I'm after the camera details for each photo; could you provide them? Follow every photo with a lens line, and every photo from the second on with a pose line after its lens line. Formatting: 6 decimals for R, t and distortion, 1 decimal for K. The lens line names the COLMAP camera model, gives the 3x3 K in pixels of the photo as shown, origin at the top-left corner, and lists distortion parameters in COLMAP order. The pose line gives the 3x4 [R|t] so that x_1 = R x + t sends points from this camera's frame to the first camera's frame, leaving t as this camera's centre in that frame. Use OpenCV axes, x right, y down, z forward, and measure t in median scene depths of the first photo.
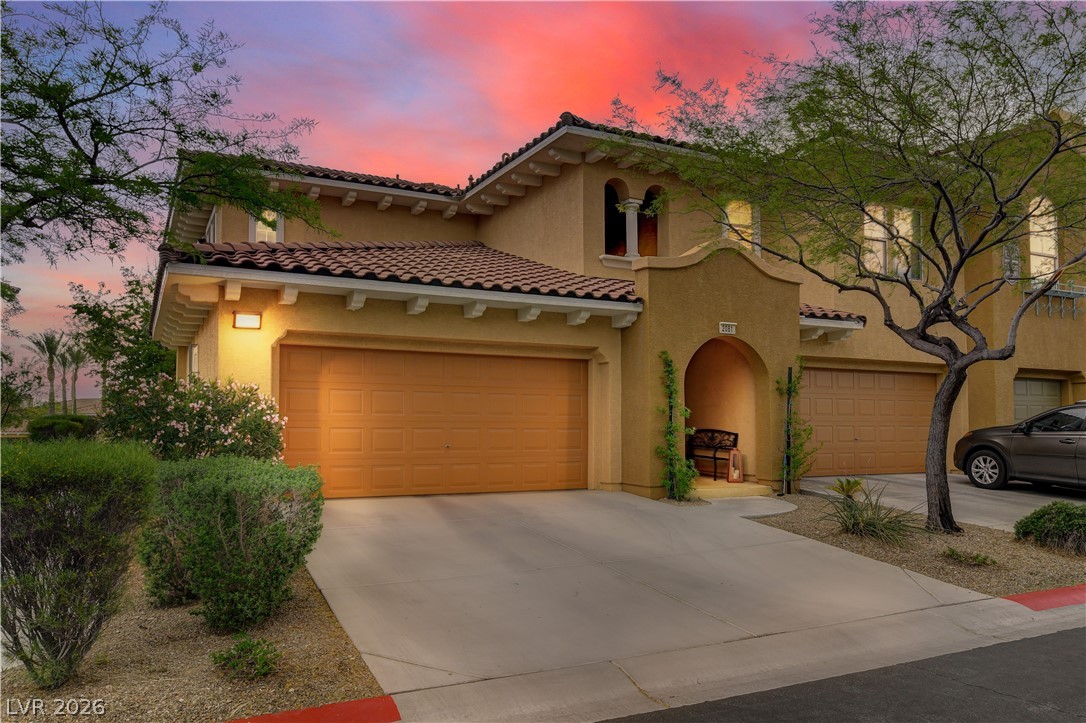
lens RADIAL K [[789.4, 0, 543.0], [0, 789.4, 361.5], [0, 0, 1]] dist [-0.003378, -0.000635]
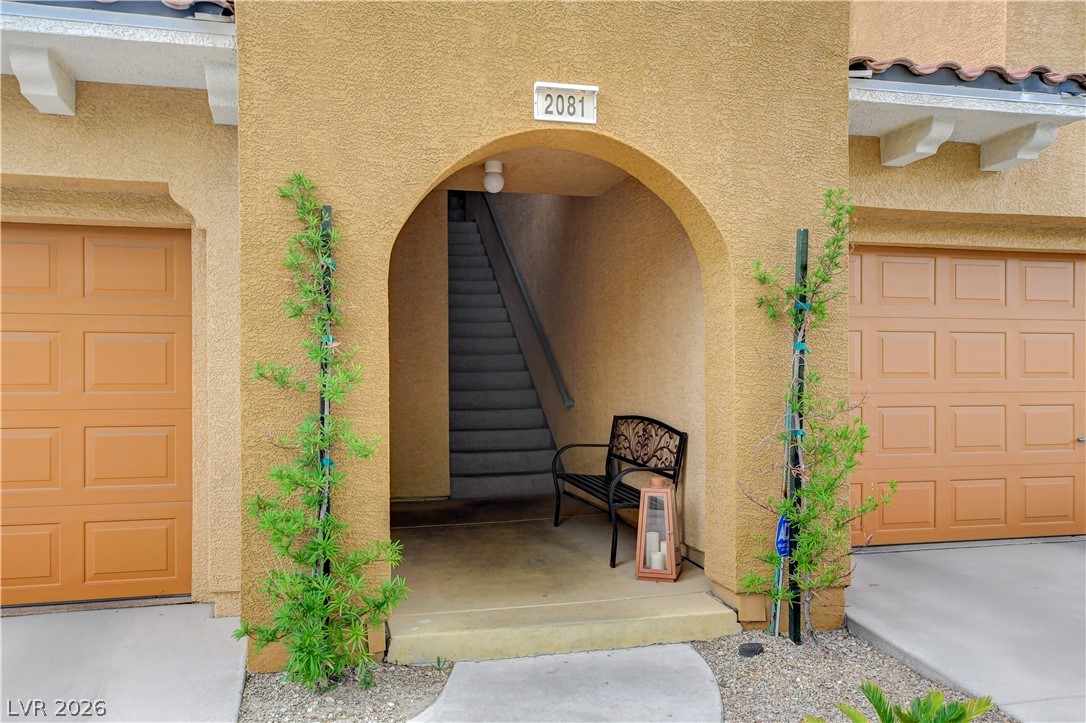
lens RADIAL K [[888.7, 0, 543.0], [0, 888.7, 361.5], [0, 0, 1]] dist [0.013785, 0.004181]
pose [[0.975042, -0.006476, -0.221926, 0.290282], [0.021658, 0.997581, 0.066046, 0.033332], [0.220961, -0.069204, 0.972824, 0.634165]]
